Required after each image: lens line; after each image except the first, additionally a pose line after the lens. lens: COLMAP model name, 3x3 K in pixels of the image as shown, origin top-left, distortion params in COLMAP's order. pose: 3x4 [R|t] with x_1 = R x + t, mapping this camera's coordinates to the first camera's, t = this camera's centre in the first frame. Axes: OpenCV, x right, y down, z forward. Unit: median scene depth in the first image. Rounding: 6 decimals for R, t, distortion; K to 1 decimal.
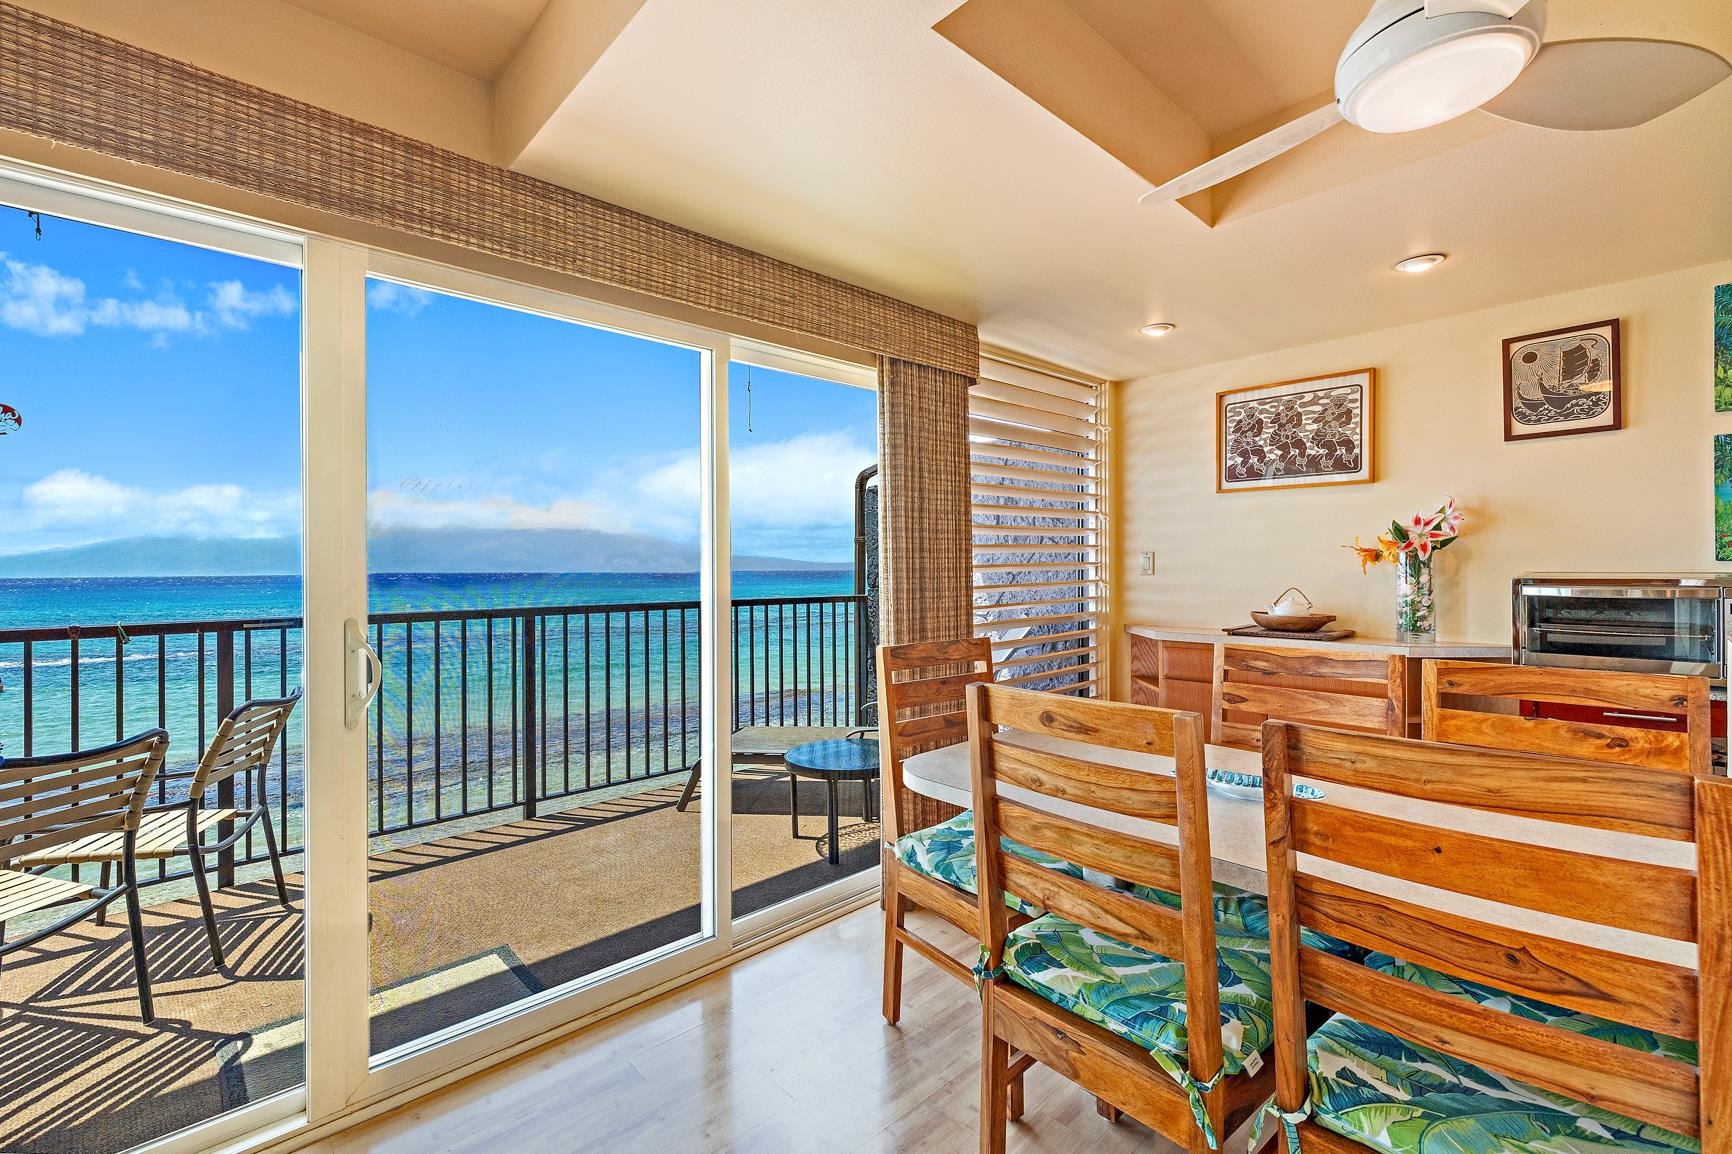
lens RADIAL K [[762.5, 0, 857.5], [0, 762.5, 569.7], [0, 0, 1]] dist [-0.001822, 0.001326]
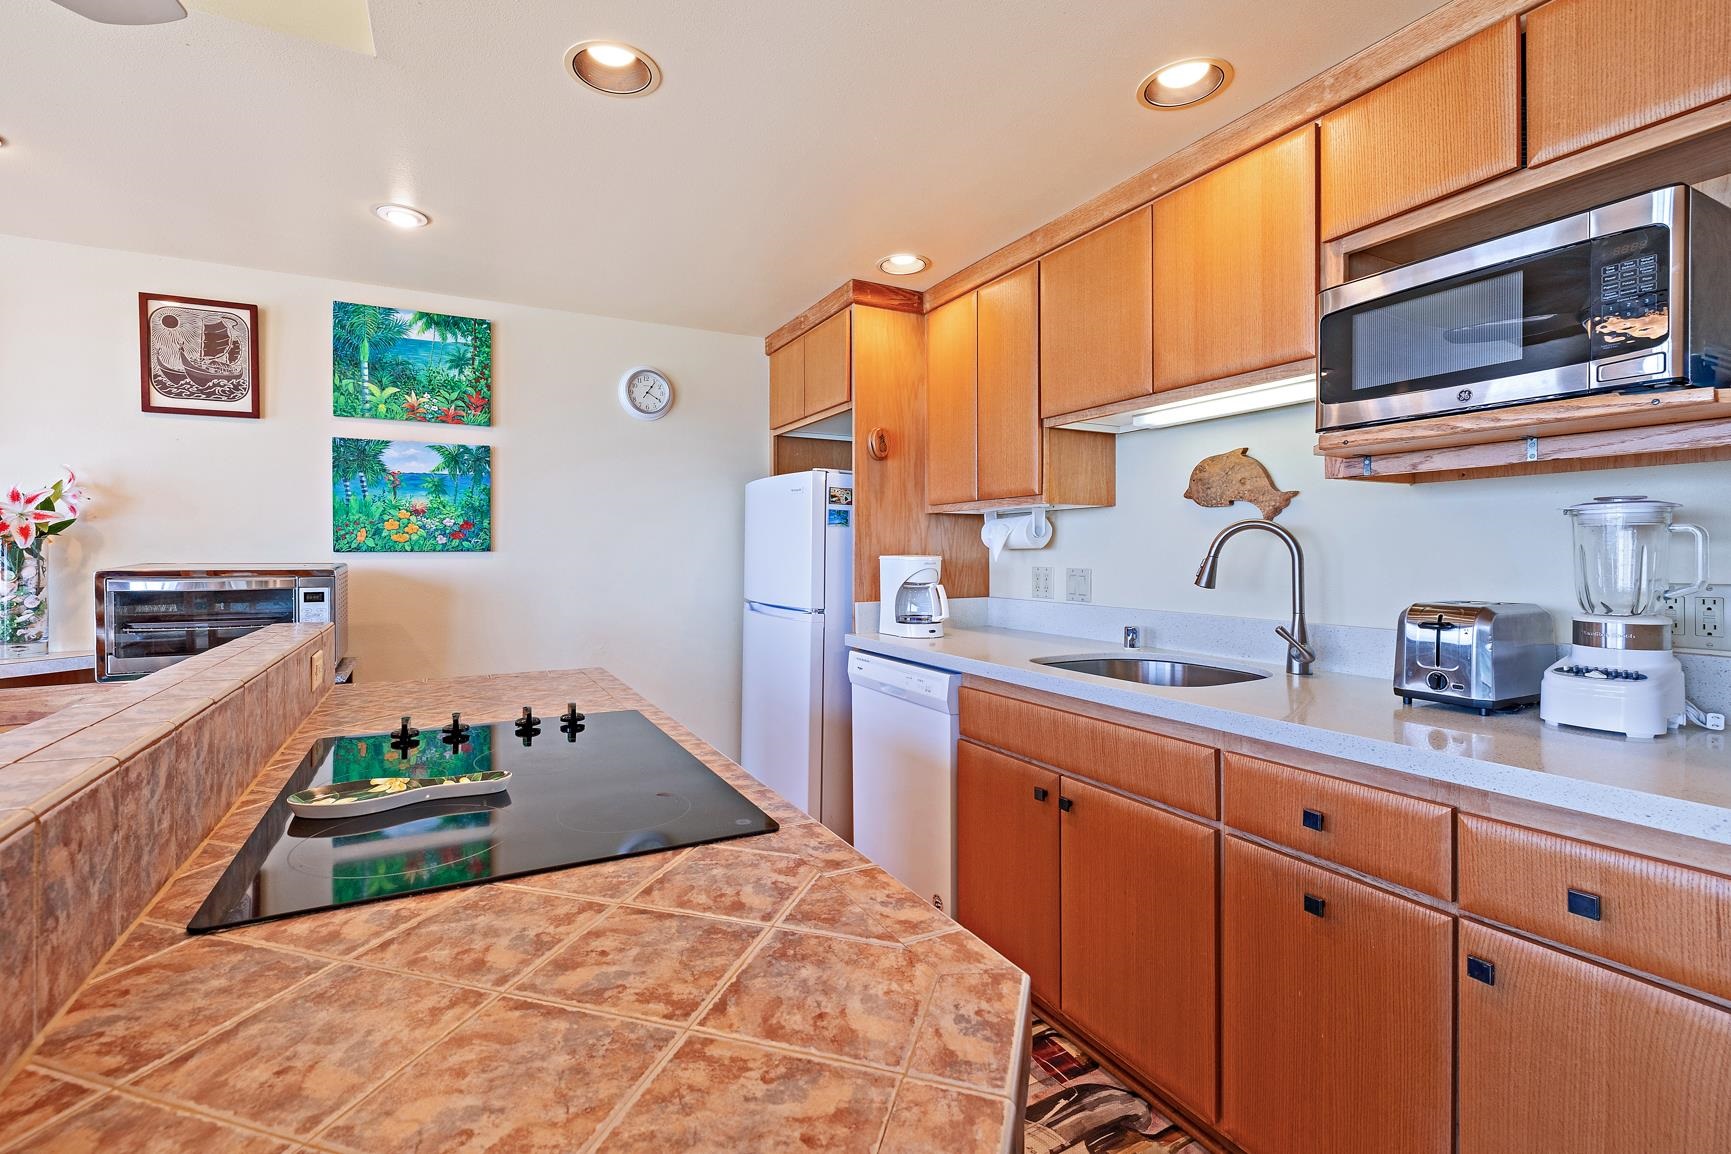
lens RADIAL K [[762.0, 0, 844.1], [0, 762.0, 562.2], [0, 0, 1]] dist [-0.001822, 0.001326]
pose [[0.259106, -0.003274, 0.965843, 0.224729], [0.002018, 0.999994, 0.002848, 0.001019], [-0.965847, 0.001211, 0.259111, 0.010227]]
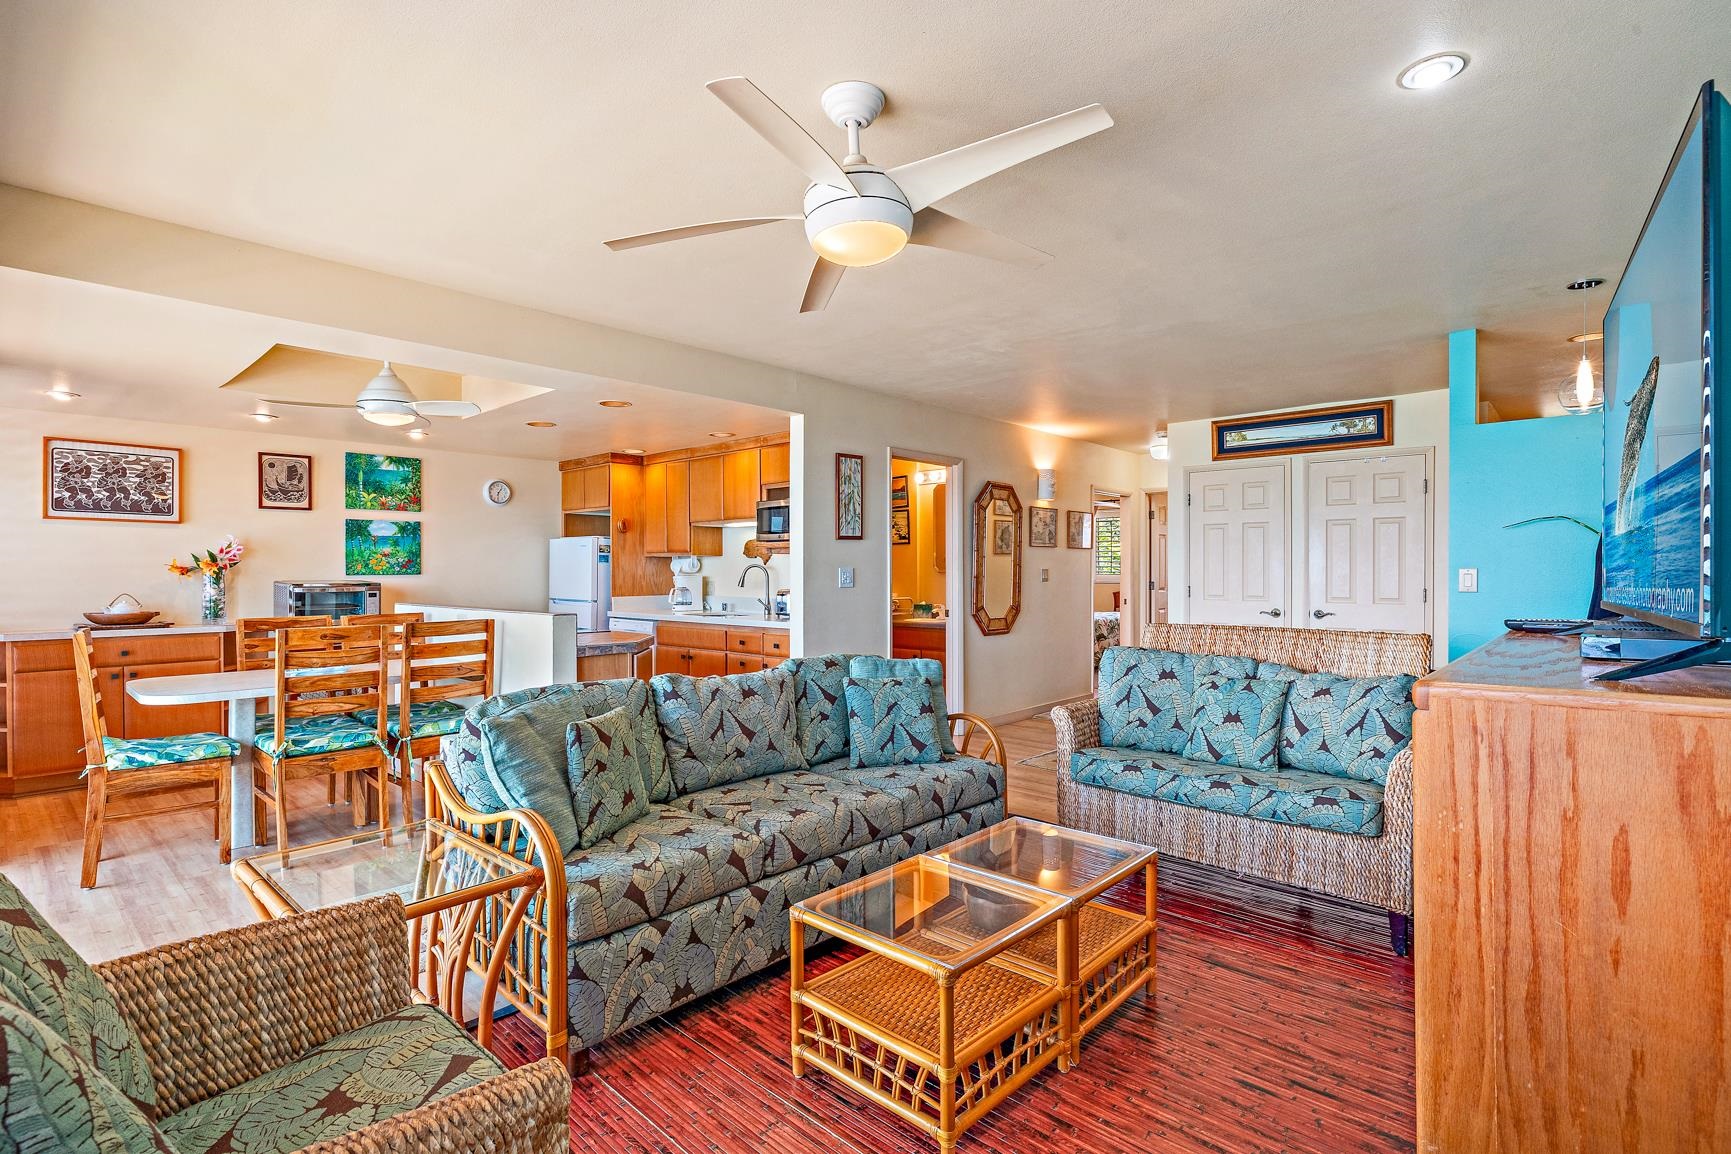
lens RADIAL K [[815.8, 0, 854.6], [0, 815.8, 583.3], [0, 0, 1]] dist [-0.008882, 0.003069]
pose [[-0.081752, -0.006528, 0.996631, -1.192078], [0.005860, 0.999958, 0.007031, 0.003362], [-0.996635, 0.006415, -0.081710, -0.247427]]
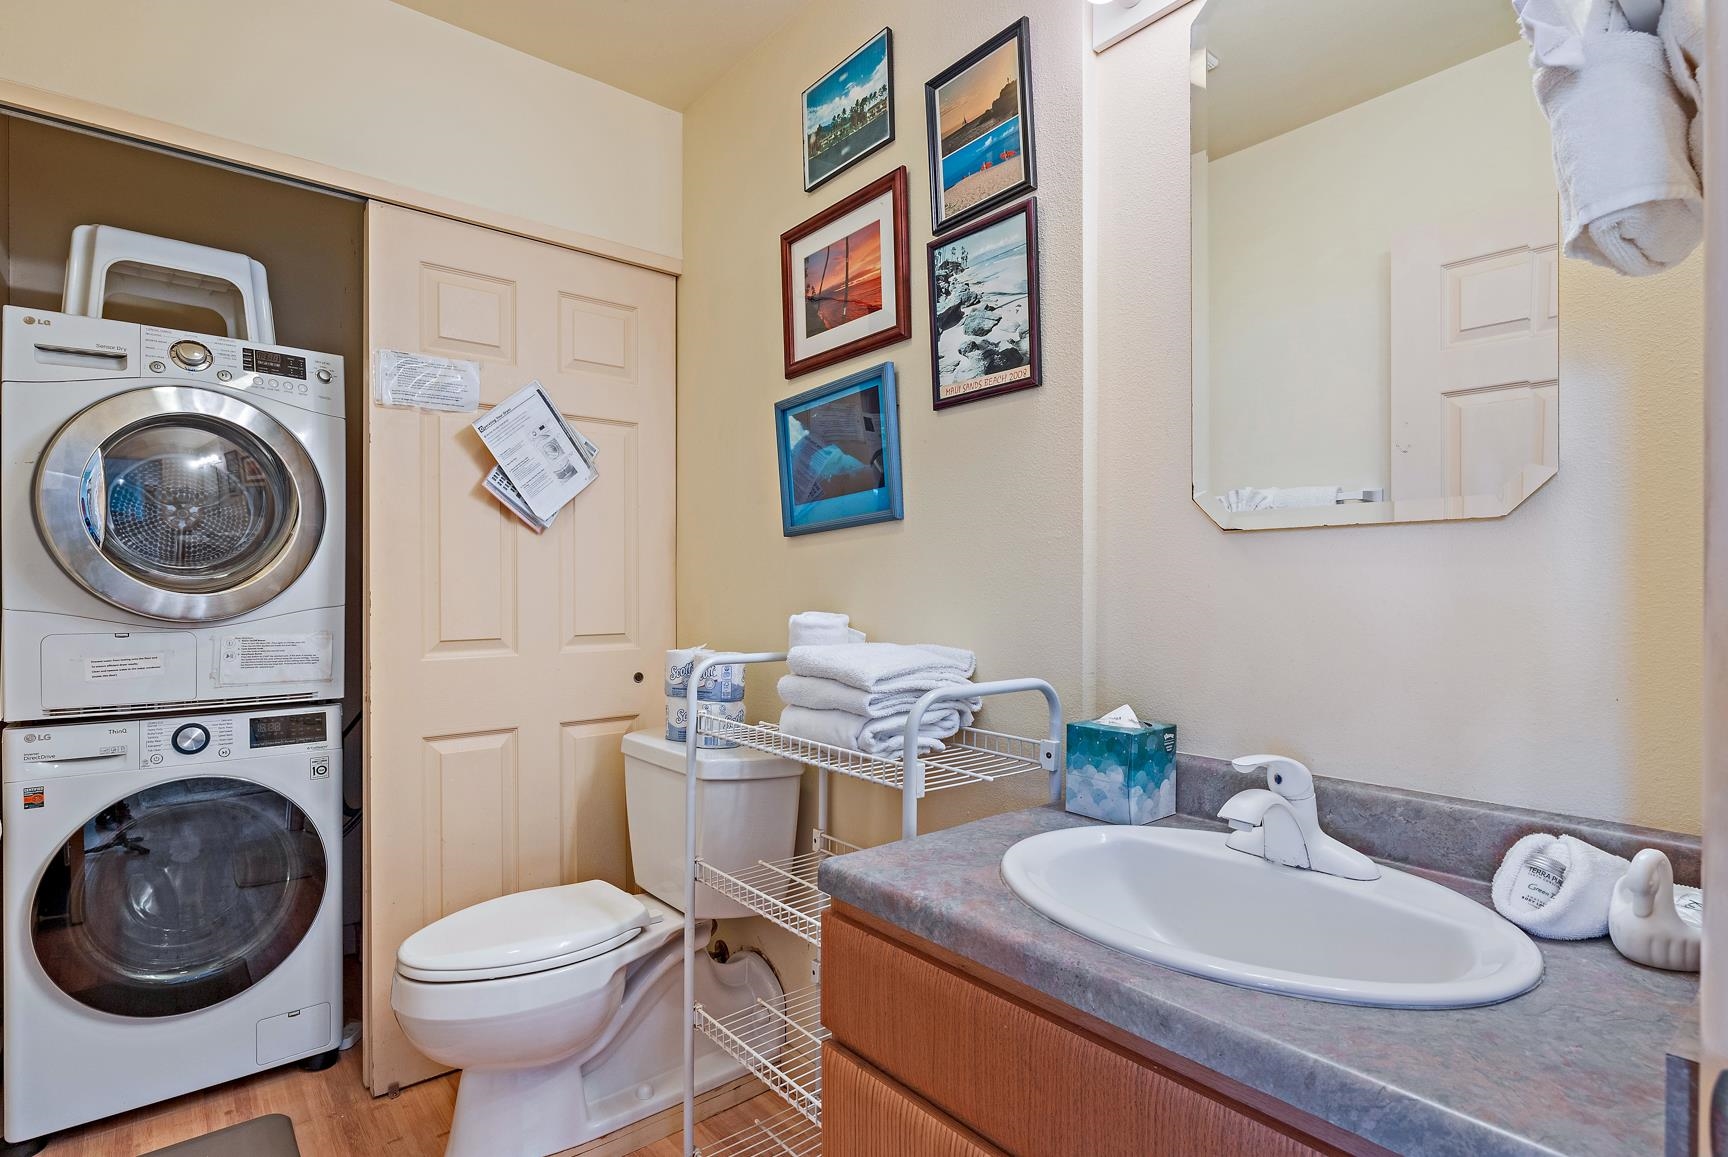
lens RADIAL K [[814.3, 0, 827.2], [0, 814.3, 583.5], [0, 0, 1]] dist [-0.008882, 0.003069]
pose [[0.078189, 0.009797, 0.996890, 0.876975], [0.002000, 0.999948, -0.009984, 0.018433], [-0.996937, 0.002774, 0.078165, -0.543762]]
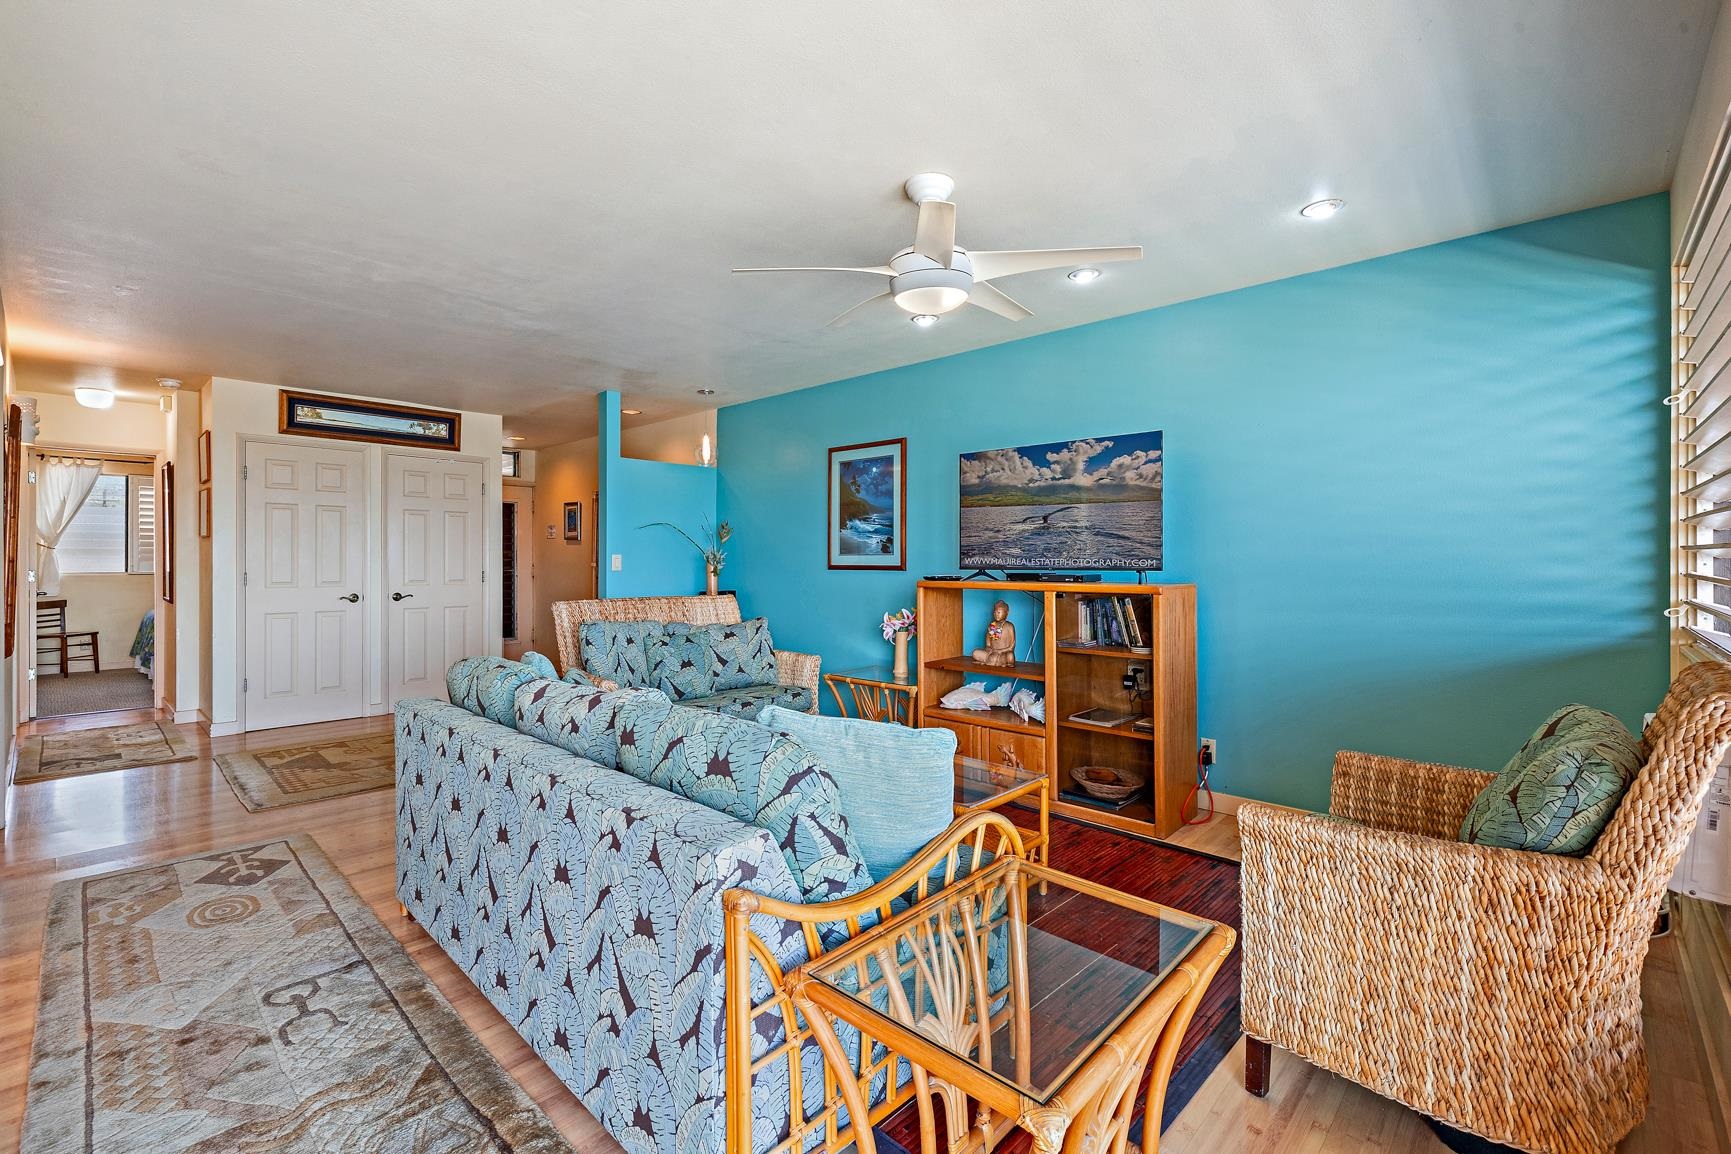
lens RADIAL K [[762.0, 0, 849.2], [0, 762.0, 571.3], [0, 0, 1]] dist [-0.001822, 0.001326]
pose [[-0.997928, 0.006381, -0.064019, -0.307911], [0.005488, 0.999885, 0.014115, 0.011790], [0.064102, 0.013734, -0.997849, 0.579859]]
